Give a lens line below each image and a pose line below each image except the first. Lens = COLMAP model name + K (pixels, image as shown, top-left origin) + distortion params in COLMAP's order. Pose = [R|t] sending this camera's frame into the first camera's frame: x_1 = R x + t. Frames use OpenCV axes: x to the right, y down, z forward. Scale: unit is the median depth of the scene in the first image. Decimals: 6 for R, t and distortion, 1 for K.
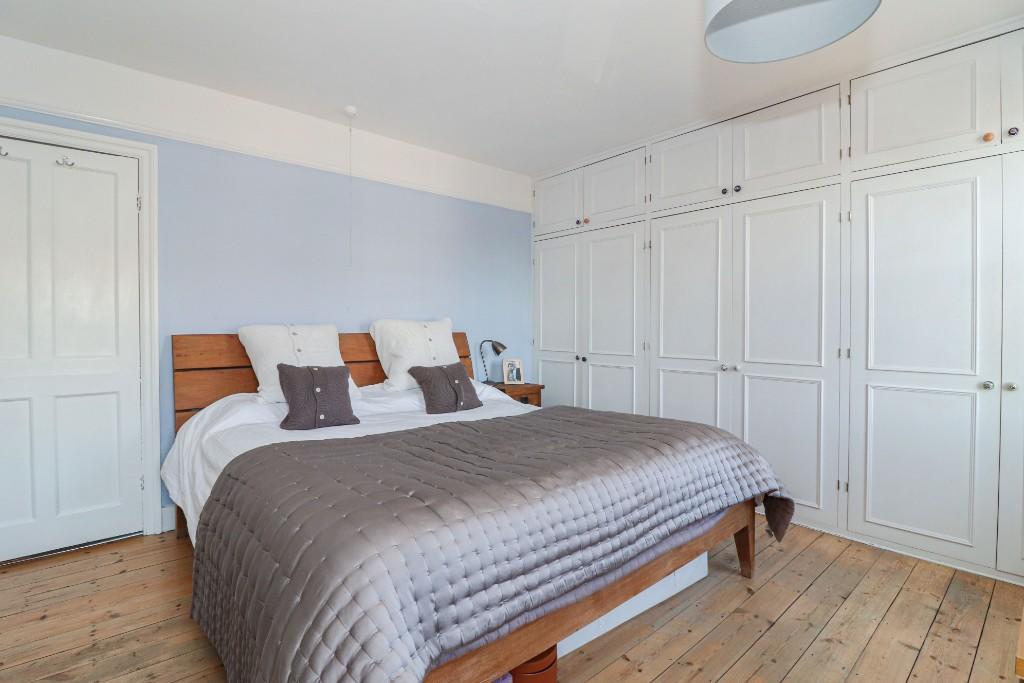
lens RADIAL K [[497.2, 0, 506.1], [0, 497.2, 334.1], [0, 0, 1]] dist [-0.003886, -0.001433]
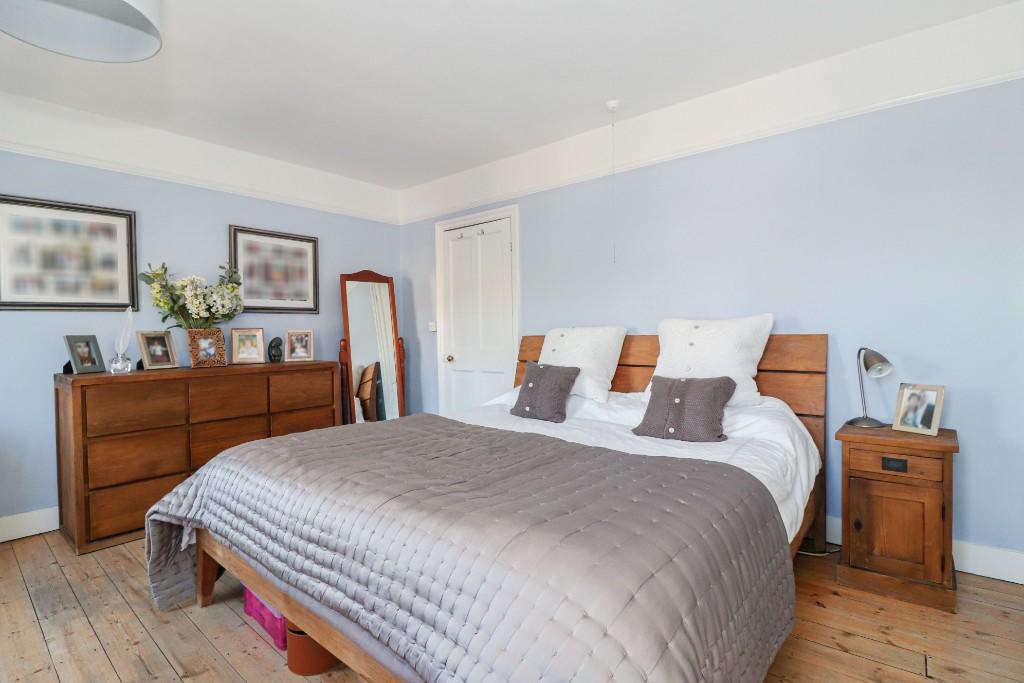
lens RADIAL K [[497.2, 0, 506.4], [0, 497.2, 343.9], [0, 0, 1]] dist [-0.003886, -0.001433]
pose [[0.148762, 0.025306, -0.988549, 0.647662], [-0.001846, 0.999678, 0.025313, -0.009716], [0.988871, -0.001941, 0.148761, 0.671870]]
